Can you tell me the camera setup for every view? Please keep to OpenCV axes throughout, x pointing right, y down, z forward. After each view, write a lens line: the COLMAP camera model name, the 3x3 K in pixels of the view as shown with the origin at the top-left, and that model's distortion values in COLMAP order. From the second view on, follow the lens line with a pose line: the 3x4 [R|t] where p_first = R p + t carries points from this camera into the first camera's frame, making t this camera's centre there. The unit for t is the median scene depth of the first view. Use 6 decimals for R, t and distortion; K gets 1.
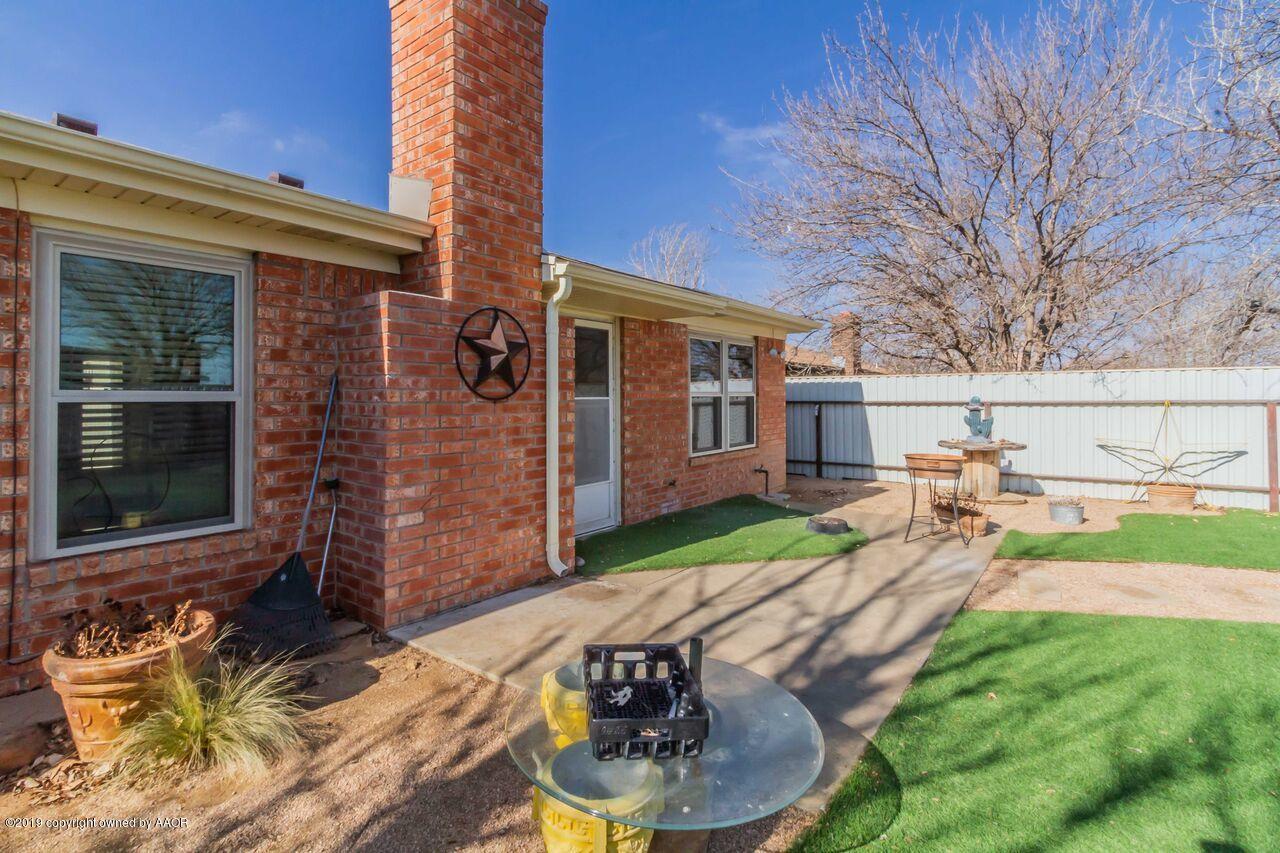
lens RADIAL K [[591.5, 0, 635.3], [0, 591.5, 391.7], [0, 0, 1]] dist [0.005157, -0.000504]
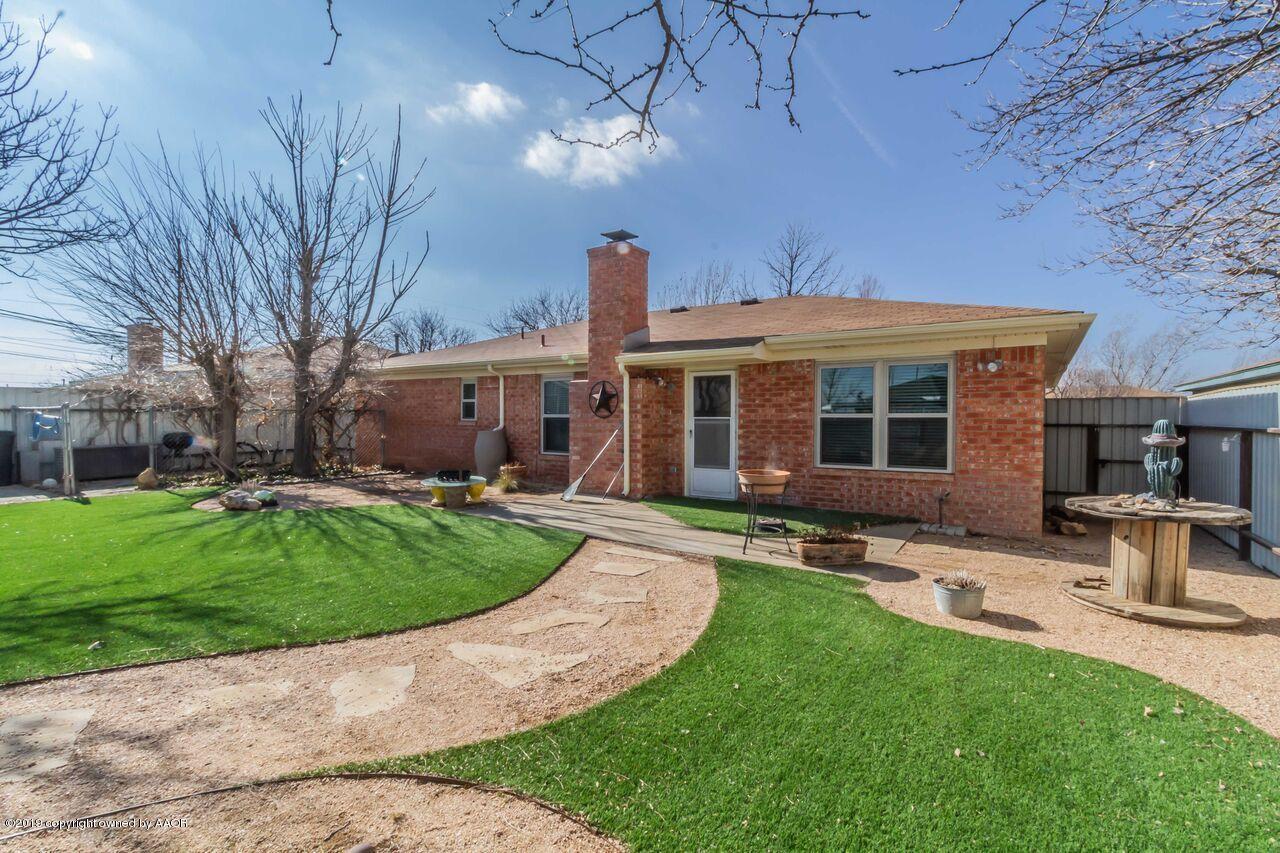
lens RADIAL K [[591.5, 0, 639.1], [0, 591.5, 428.6], [0, 0, 1]] dist [0.005157, -0.000504]
pose [[0.066020, 0.018274, -0.997651, 2.123647], [0.001778, 0.999829, 0.018431, 0.013259], [0.997817, -0.002990, 0.065976, 0.920319]]
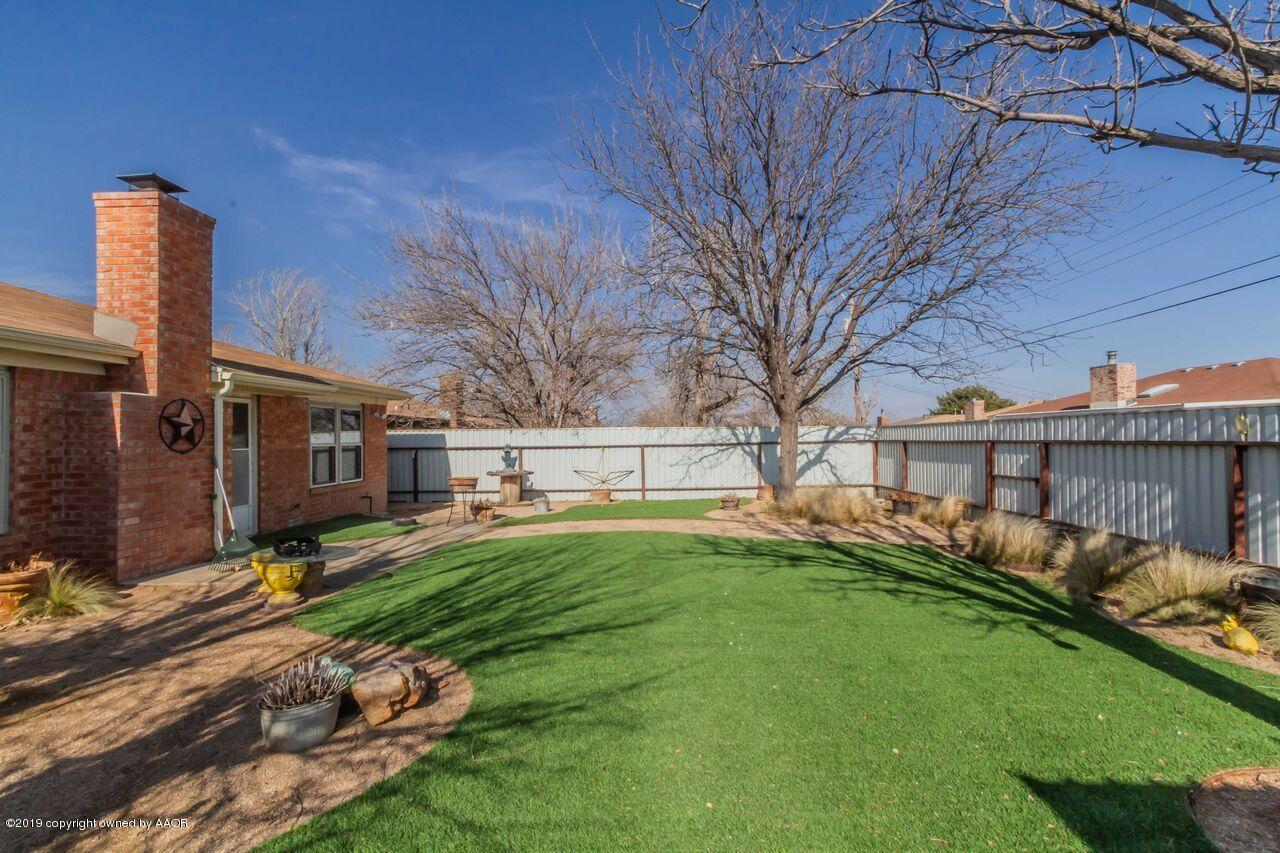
lens RADIAL K [[591.5, 0, 645.8], [0, 591.5, 431.6], [0, 0, 1]] dist [0.005157, -0.000504]
pose [[0.817158, 0.001599, 0.576411, -0.122201], [0.001320, 0.999988, -0.004645, -0.034493], [-0.576412, 0.004556, 0.817147, -1.102611]]
